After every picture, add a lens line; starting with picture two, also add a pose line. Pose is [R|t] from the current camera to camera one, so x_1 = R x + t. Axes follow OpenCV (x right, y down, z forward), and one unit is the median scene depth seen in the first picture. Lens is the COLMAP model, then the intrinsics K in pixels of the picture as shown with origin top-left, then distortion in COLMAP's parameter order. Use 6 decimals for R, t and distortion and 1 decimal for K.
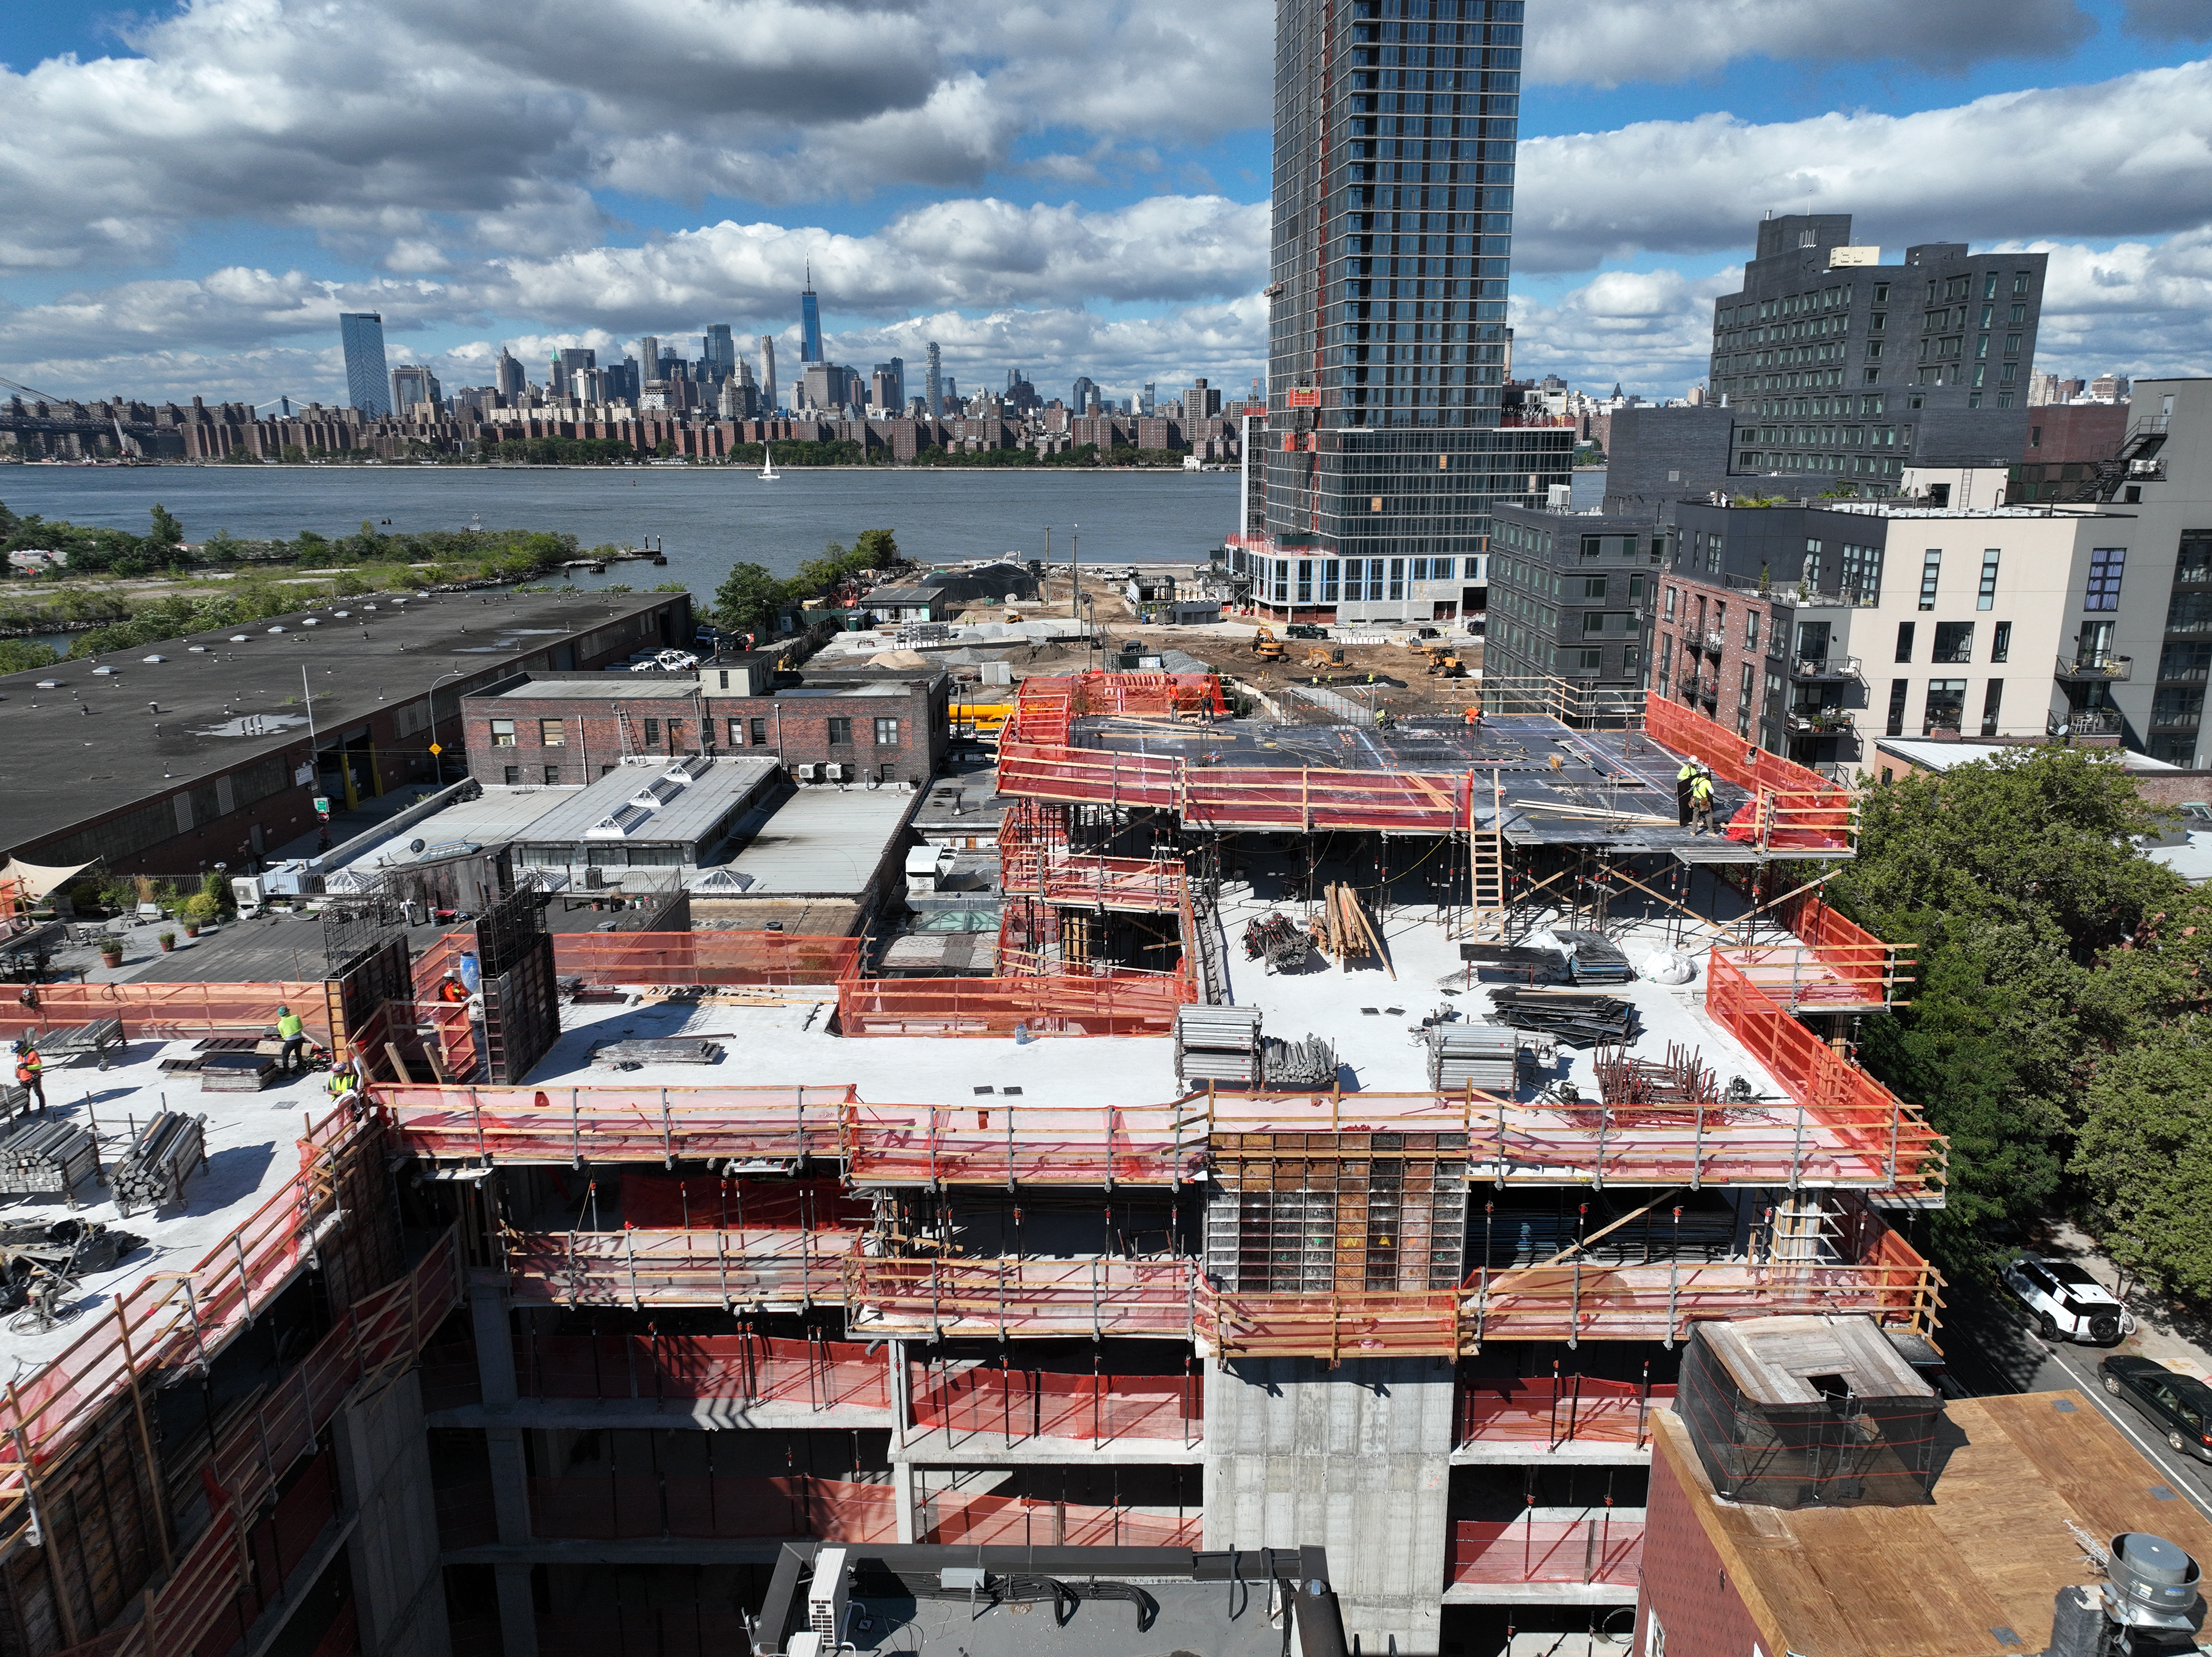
lens RADIAL K [[1551.3, 0, 1118.4], [0, 1551.3, 825.8], [0, 0, 1]] dist [0.001598, 0.012755]
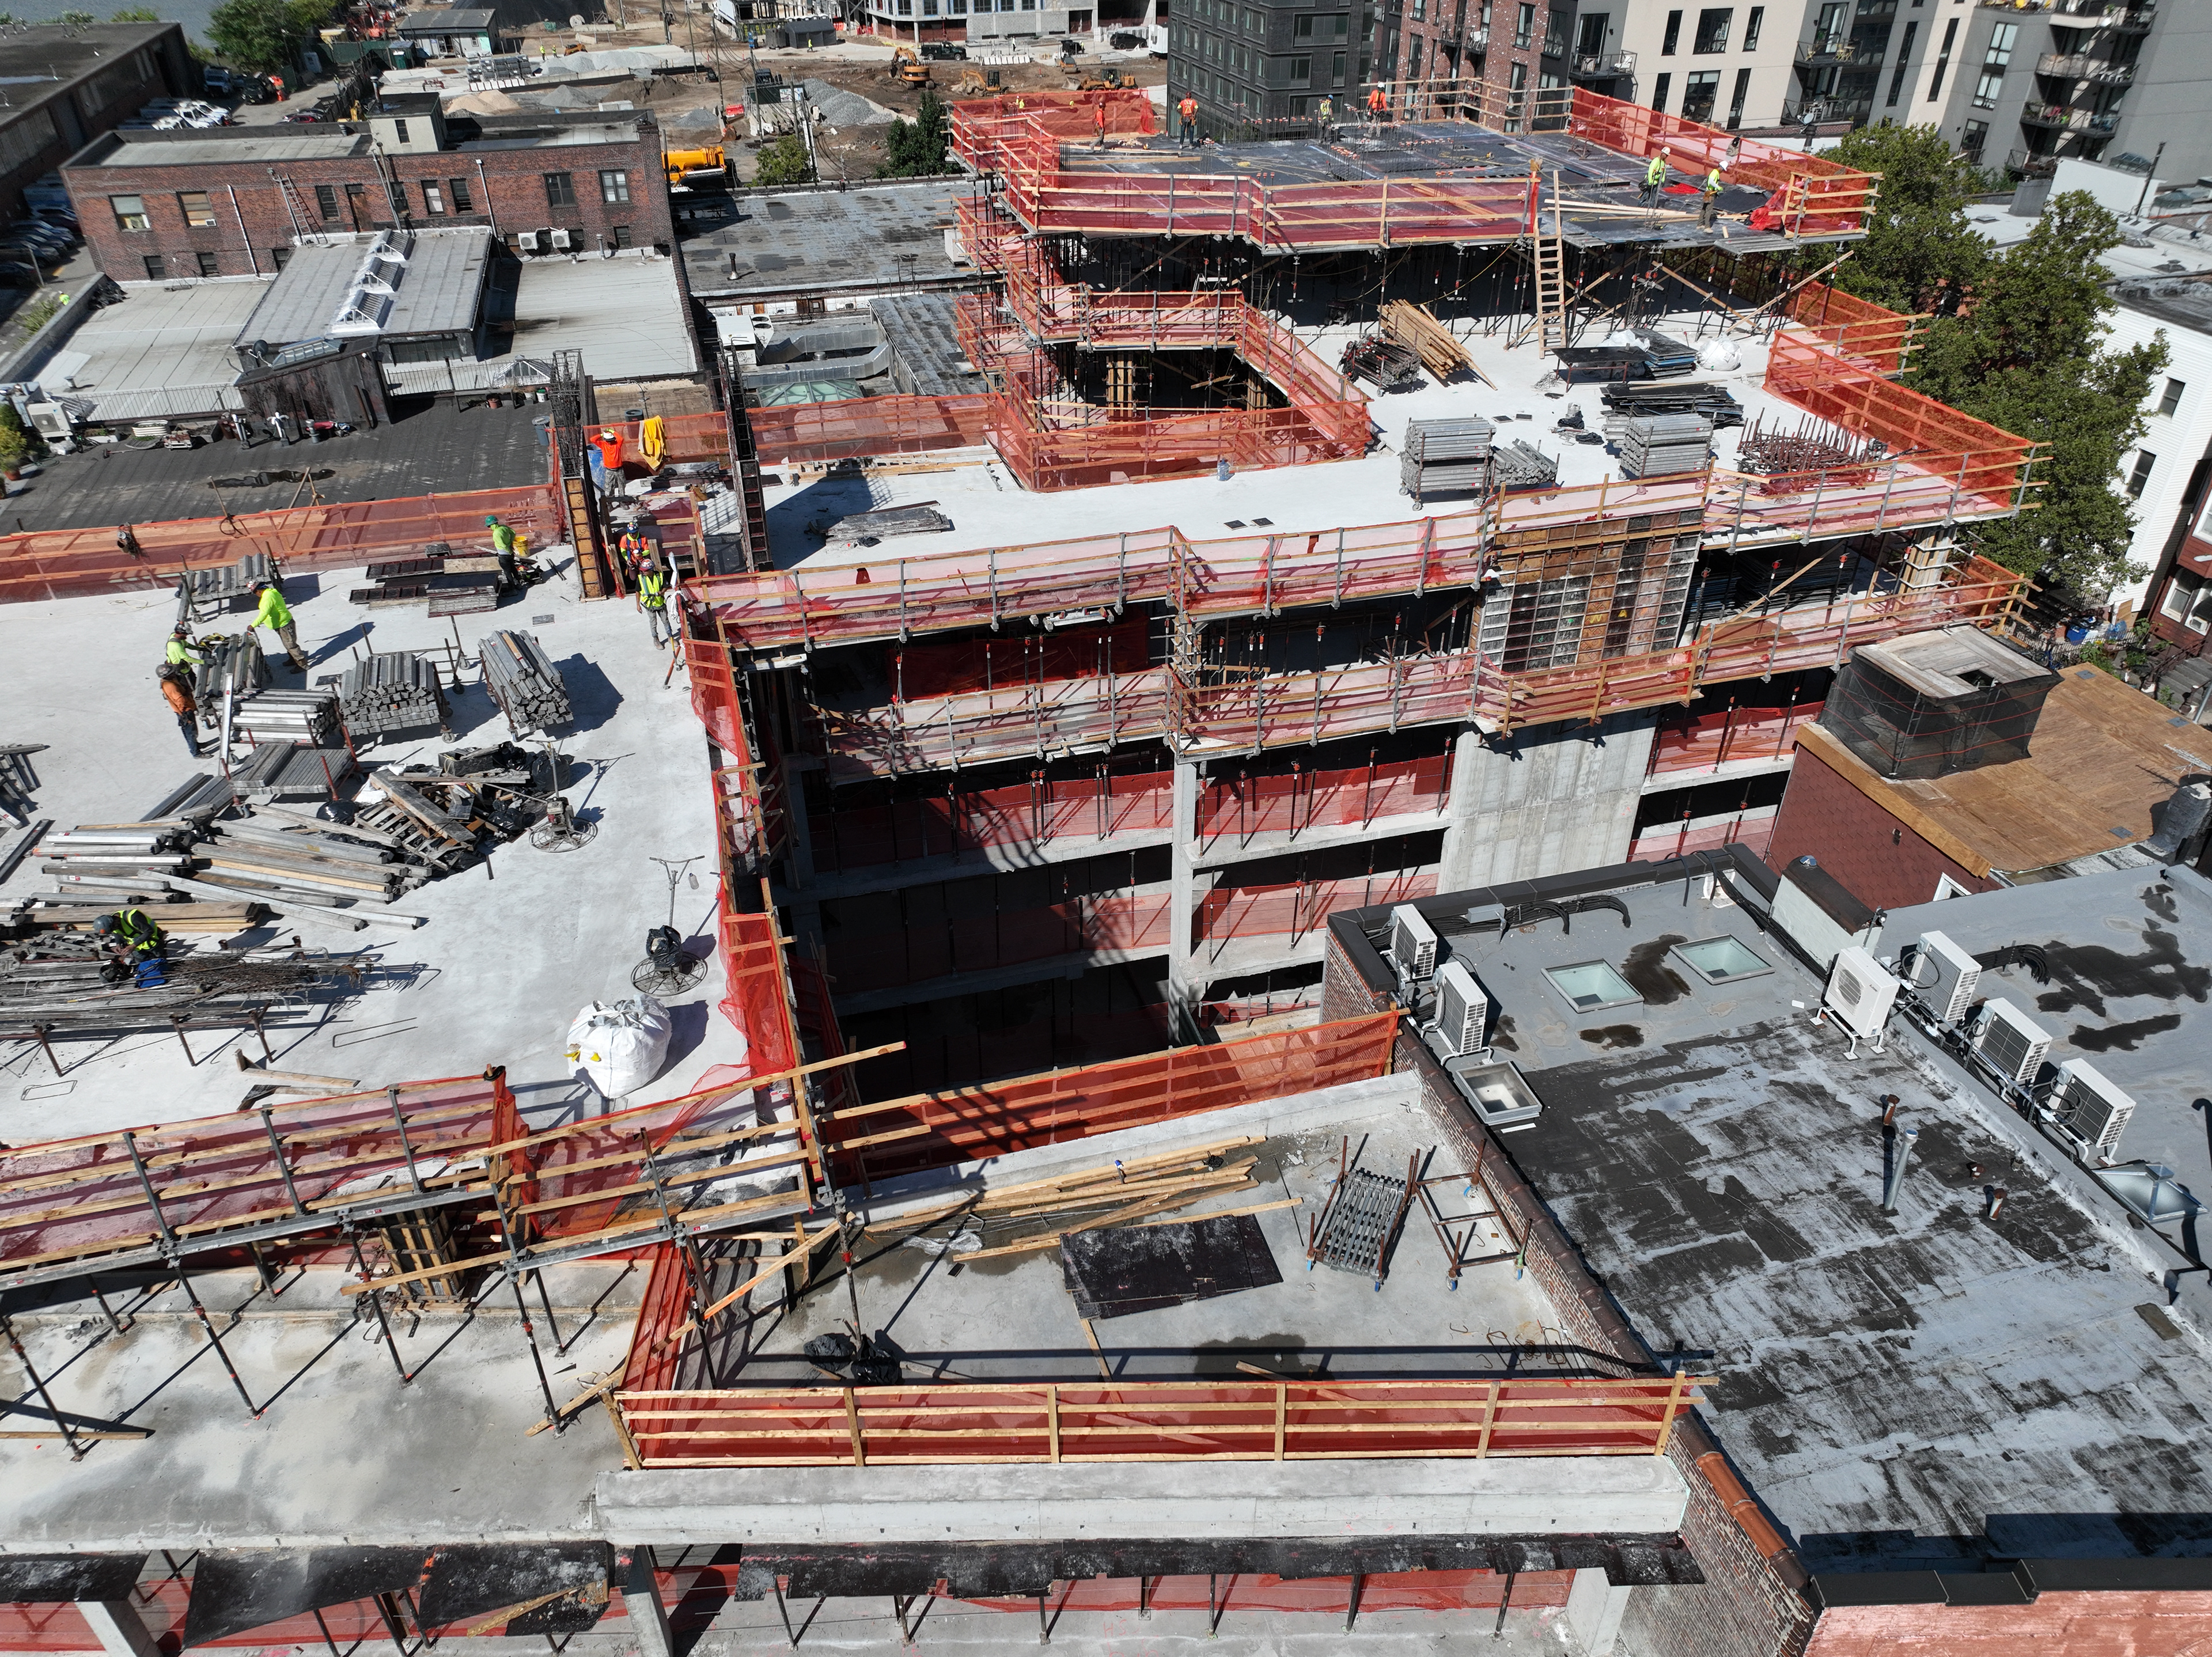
lens RADIAL K [[1551.3, 0, 1102.5], [0, 1551.3, 826.3], [0, 0, 1]] dist [0.001598, 0.012755]
pose [[0.959489, -0.153719, 0.236116, -0.465675], [0.067493, 0.939052, 0.337085, 0.005357], [-0.273541, -0.307493, 0.911385, 0.021630]]
